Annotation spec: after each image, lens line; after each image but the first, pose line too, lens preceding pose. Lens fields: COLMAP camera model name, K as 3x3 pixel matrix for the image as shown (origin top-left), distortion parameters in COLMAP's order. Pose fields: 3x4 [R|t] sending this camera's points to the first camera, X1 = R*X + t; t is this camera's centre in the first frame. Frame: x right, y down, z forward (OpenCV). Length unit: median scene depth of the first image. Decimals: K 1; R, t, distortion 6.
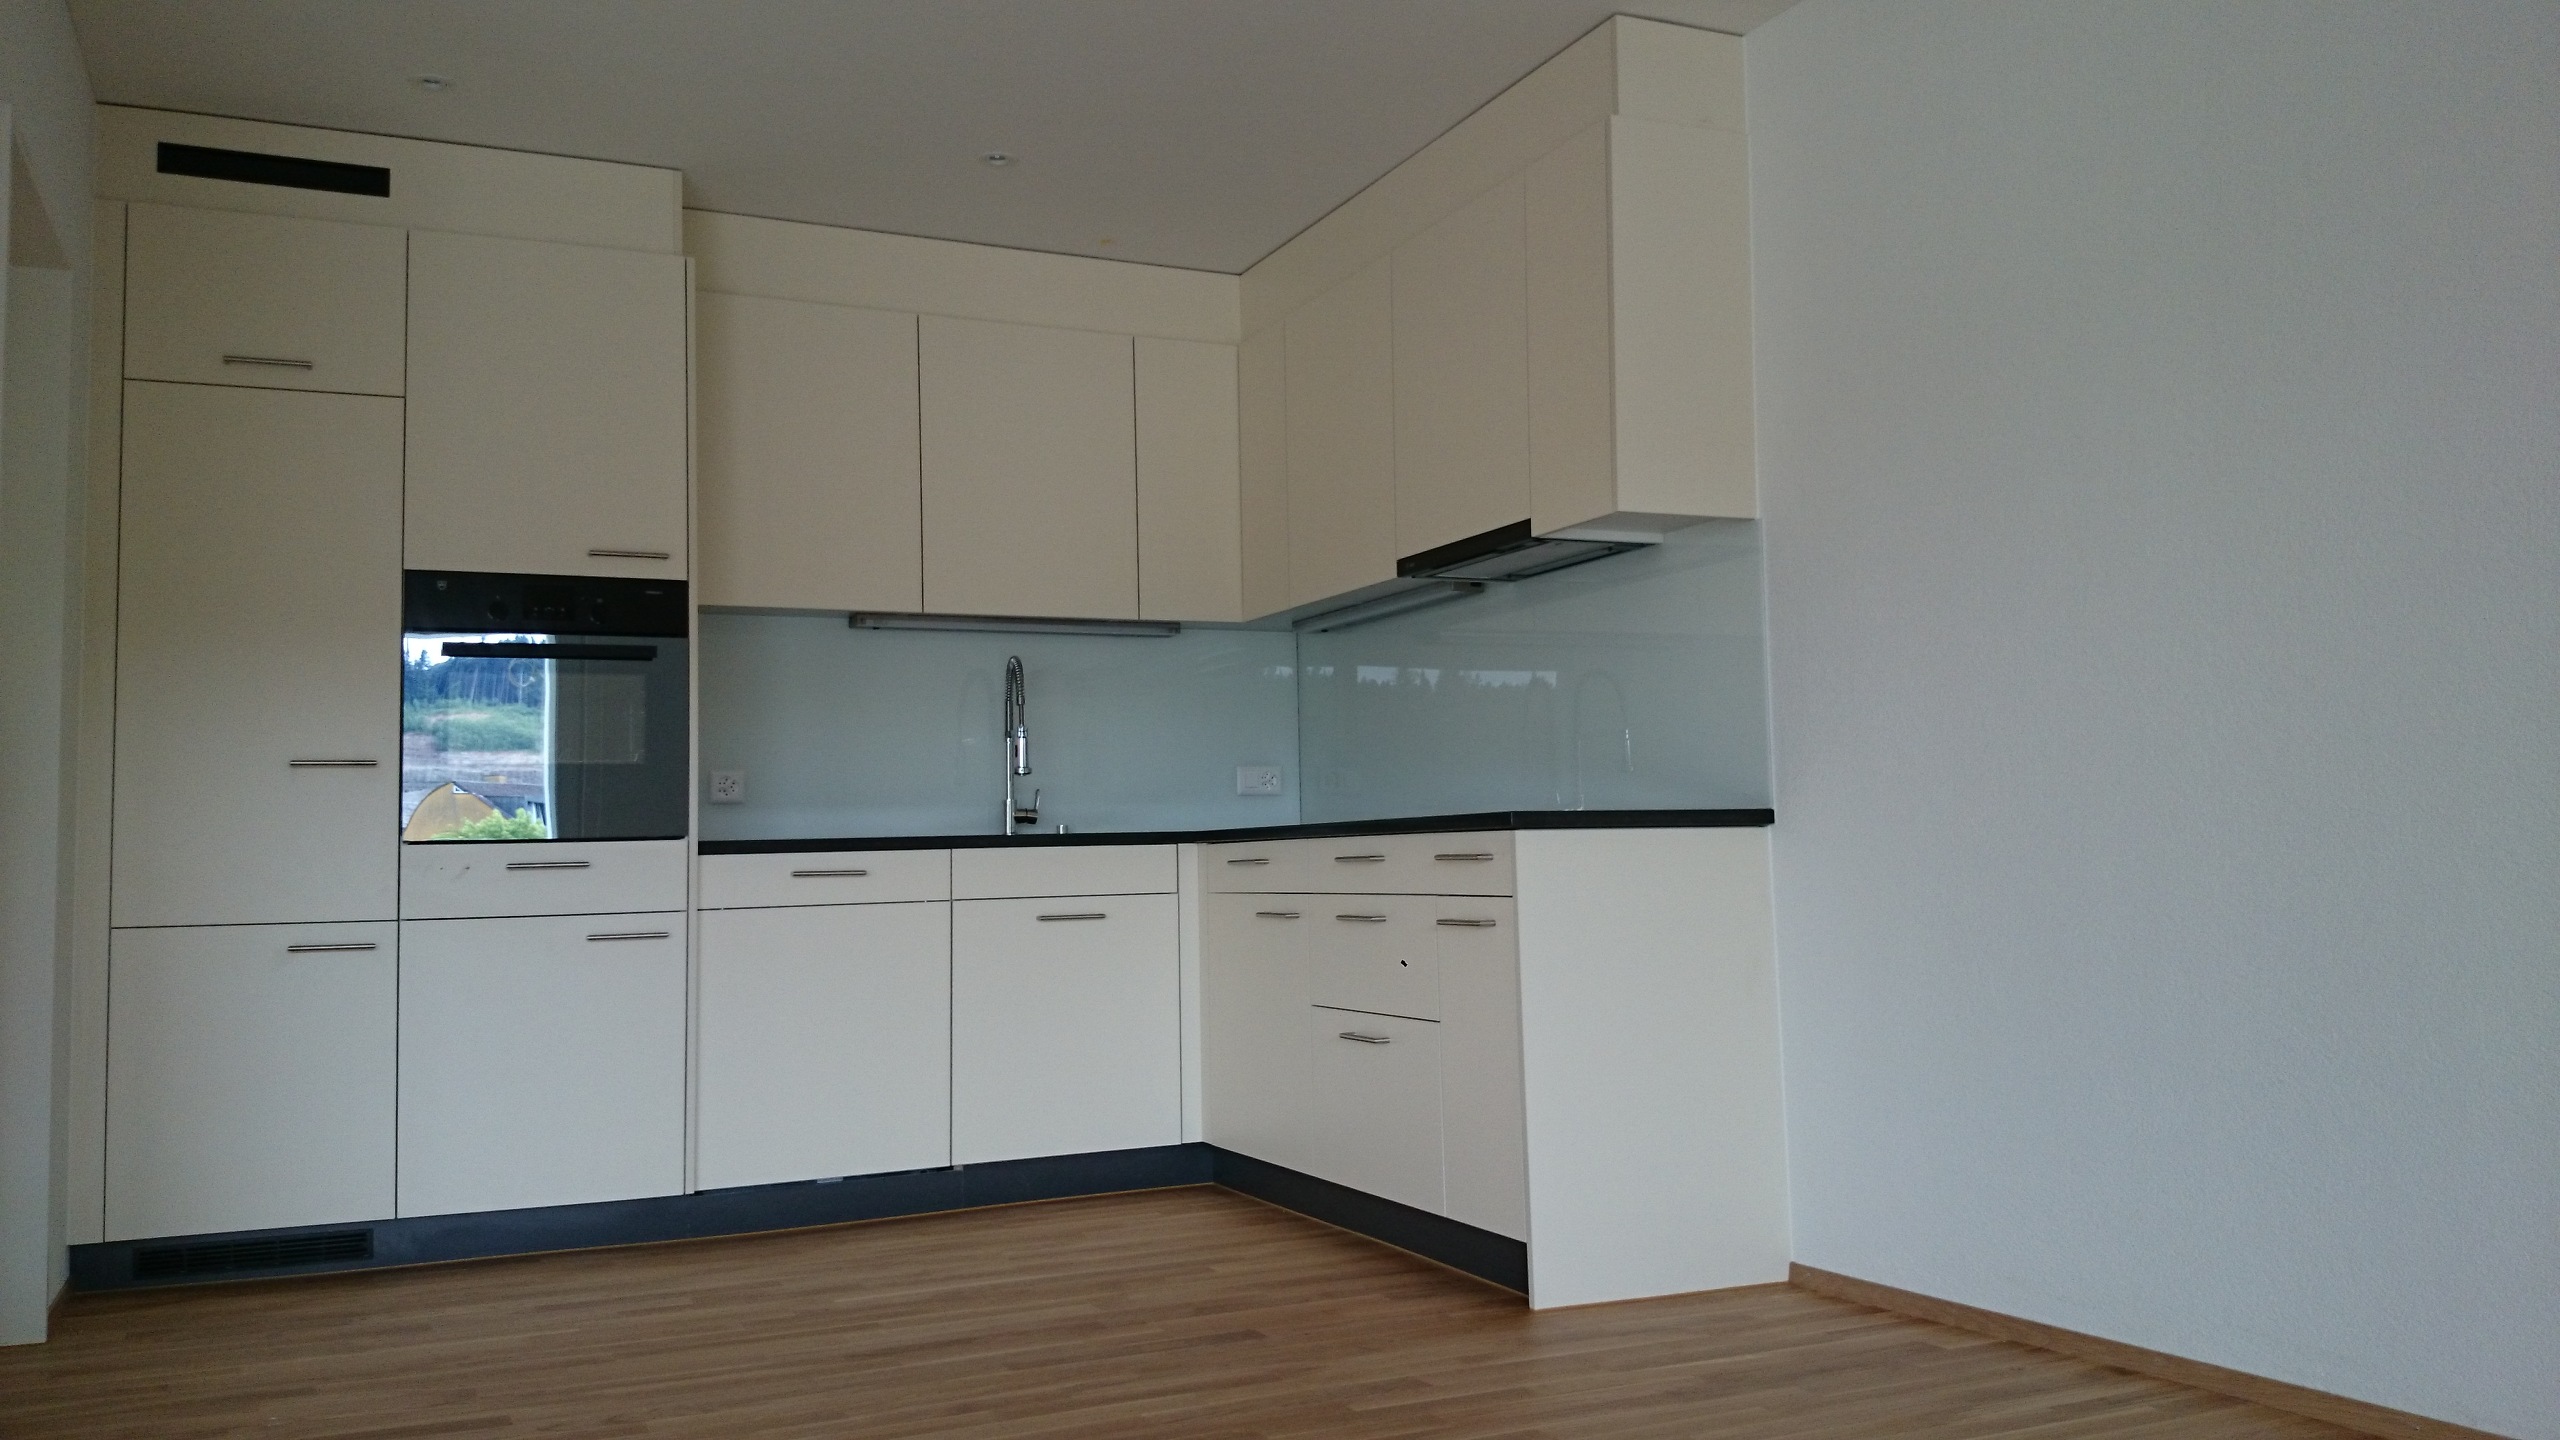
lens RADIAL K [[2022.4, 0, 1280.0], [0, 2022.4, 720.0], [0, 0, 1]] dist [0.215841, -0.420232]
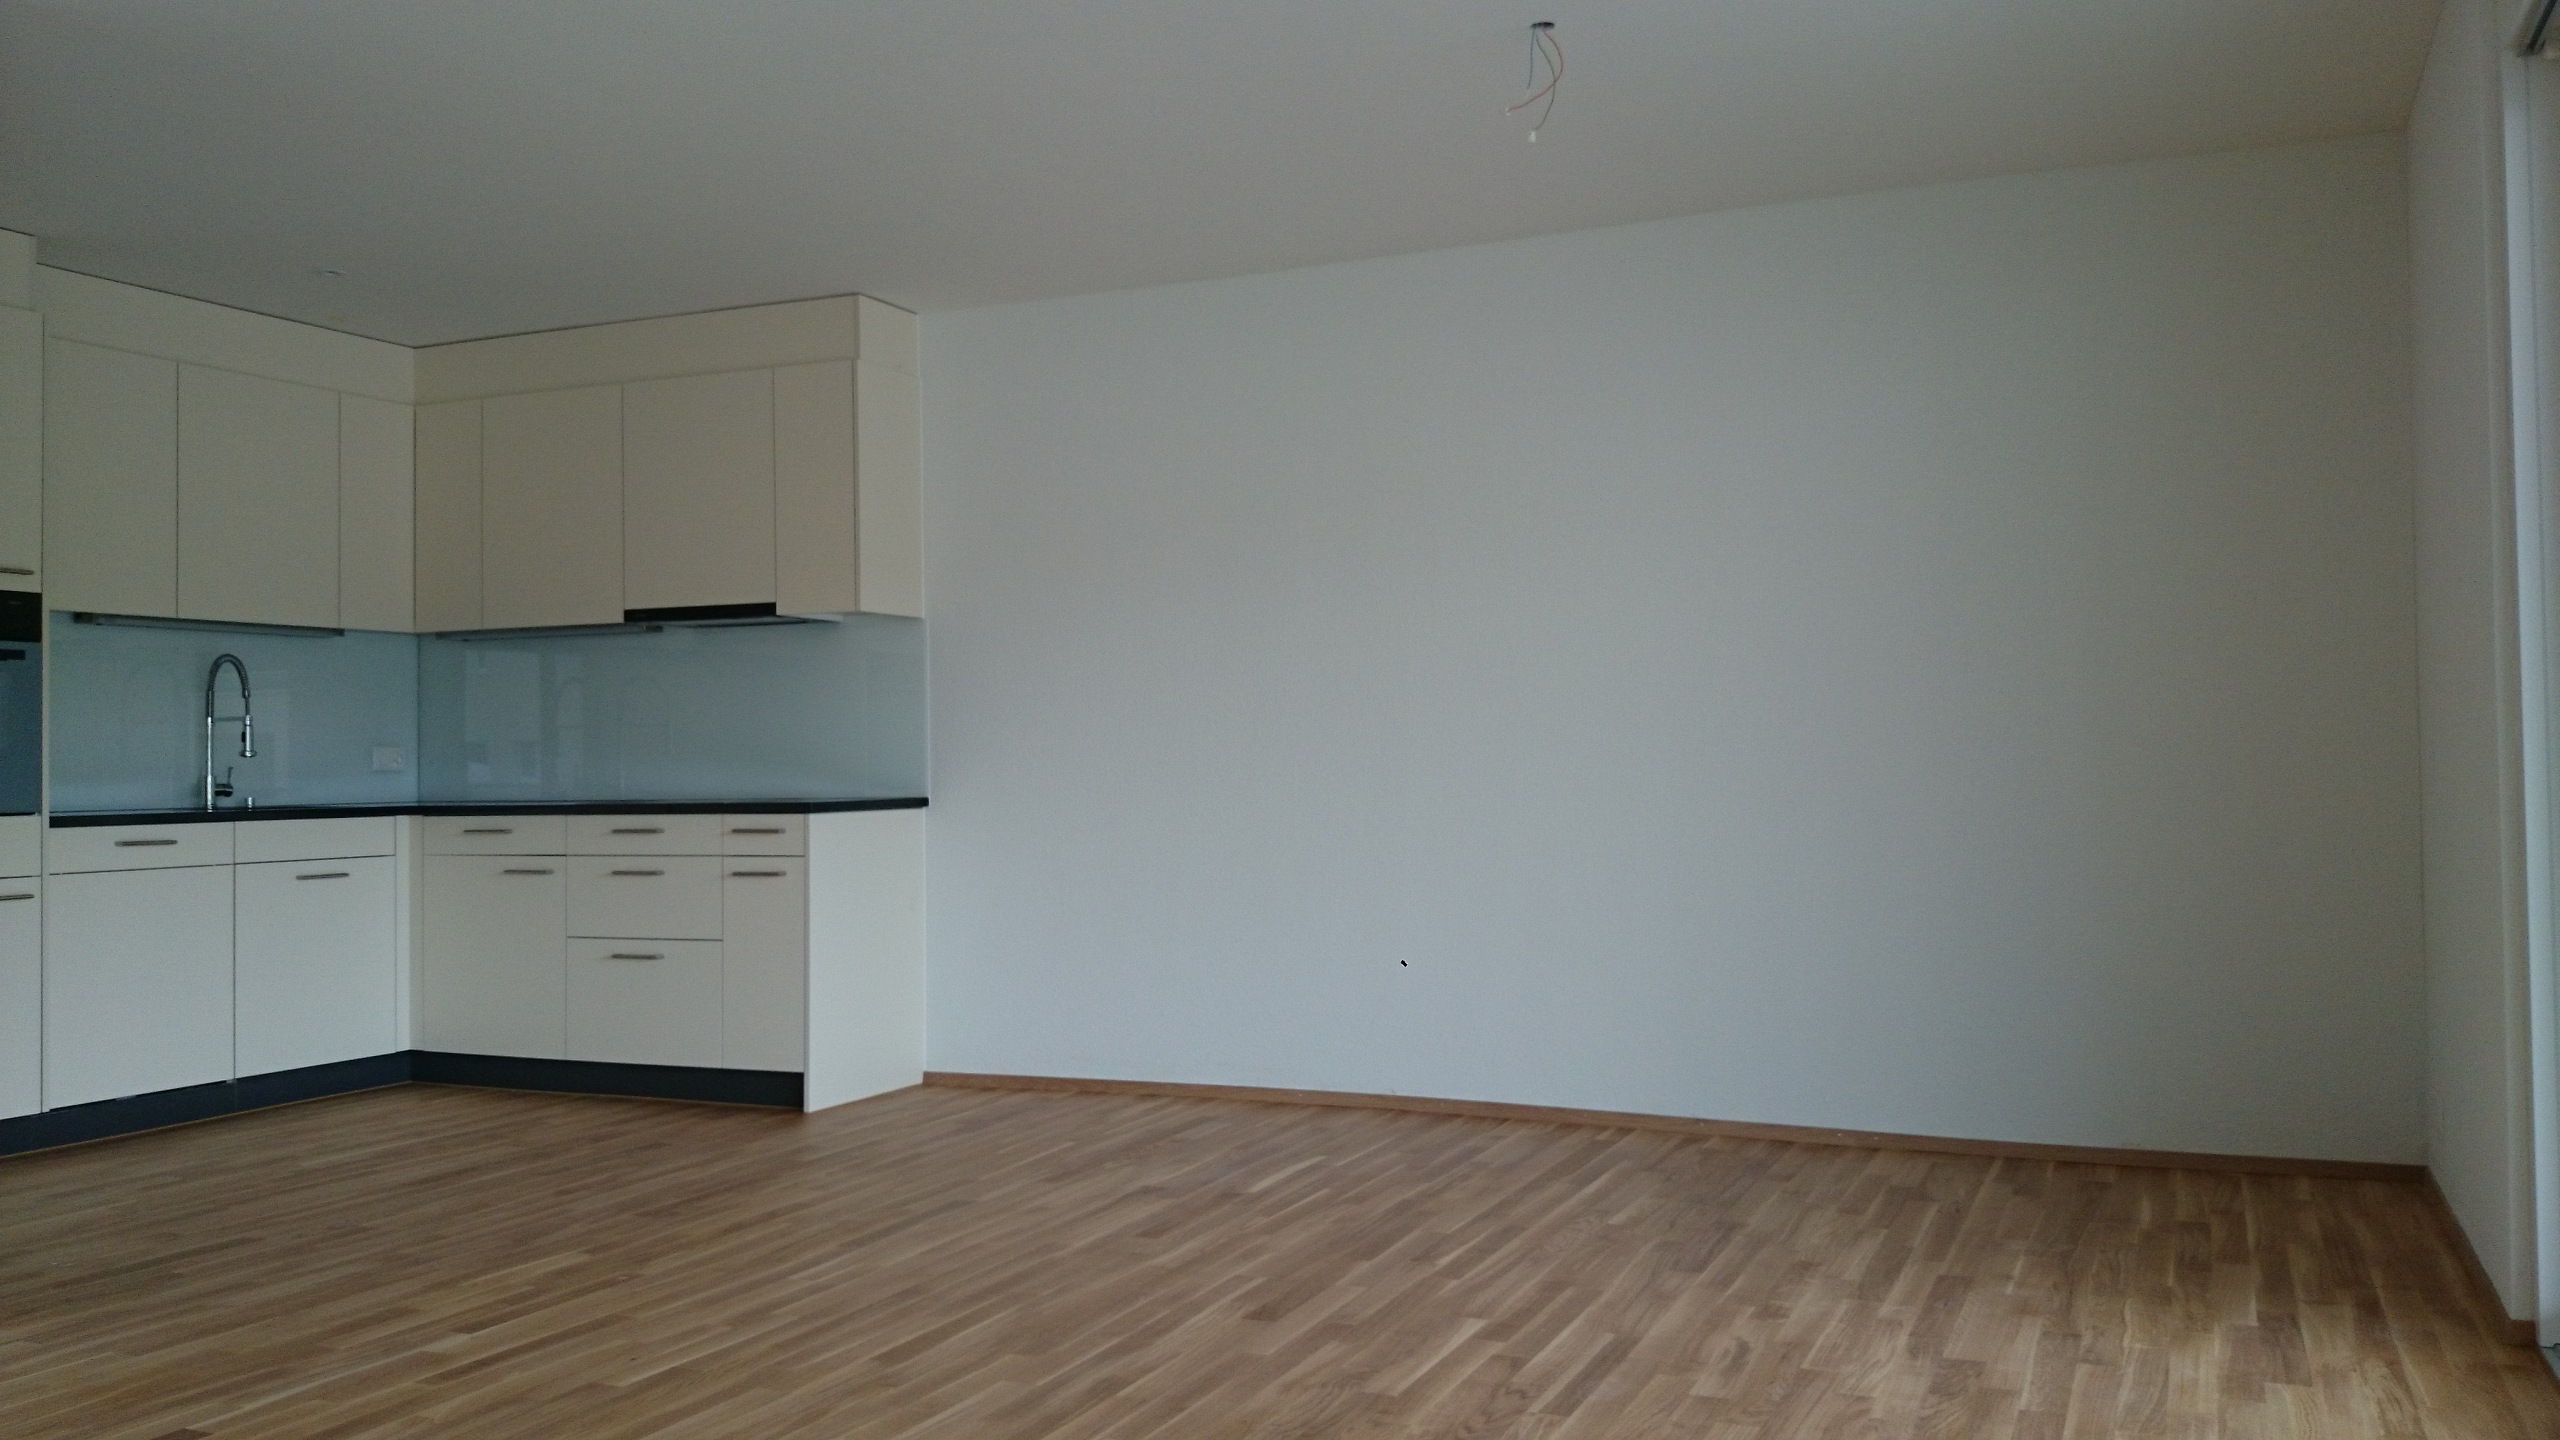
lens RADIAL K [[2022.4, 0, 1280.0], [0, 2022.4, 720.0], [0, 0, 1]] dist [0.215841, -0.420232]
pose [[0.753519, 0.027612, 0.656846, -0.532258], [-0.051119, 0.998553, 0.016667, -0.051684], [-0.655435, -0.046136, 0.753841, -0.349113]]
